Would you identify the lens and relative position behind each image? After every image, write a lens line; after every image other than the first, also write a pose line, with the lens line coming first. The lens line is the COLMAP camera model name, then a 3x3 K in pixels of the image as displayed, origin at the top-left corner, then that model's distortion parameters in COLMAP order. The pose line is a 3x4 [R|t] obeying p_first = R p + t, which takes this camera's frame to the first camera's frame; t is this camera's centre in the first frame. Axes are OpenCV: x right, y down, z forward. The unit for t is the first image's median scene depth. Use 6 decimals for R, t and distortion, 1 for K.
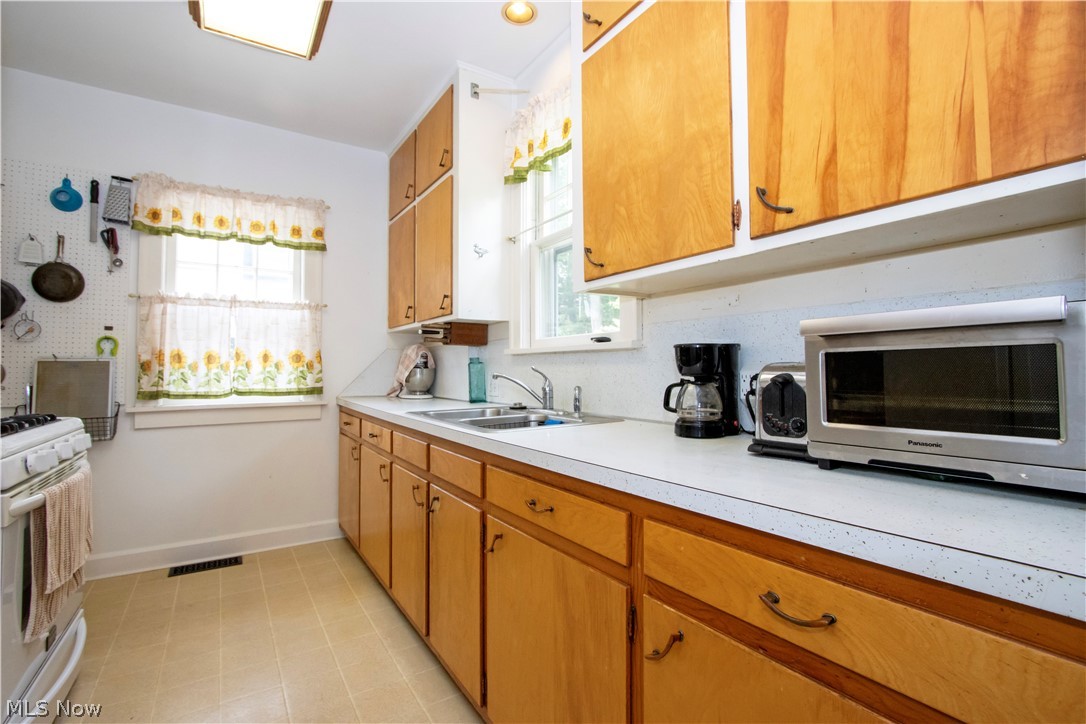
lens RADIAL K [[499.3, 0, 537.4], [0, 499.3, 353.8], [0, 0, 1]] dist [-0.022443, 0.004736]
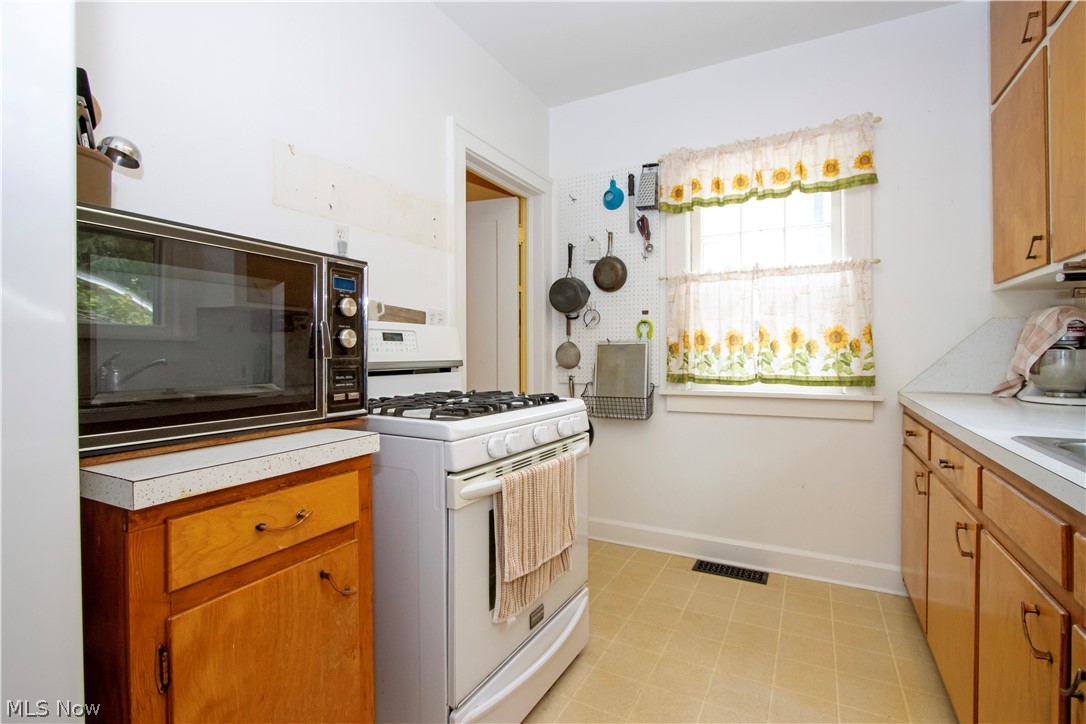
lens RADIAL K [[499.3, 0, 537.4], [0, 499.3, 353.8], [0, 0, 1]] dist [-0.022443, 0.004736]
pose [[0.475671, 0.002727, -0.879619, -0.045881], [0.028570, 0.999420, 0.018548, 0.008839], [0.879159, -0.033954, 0.475317, 0.274805]]
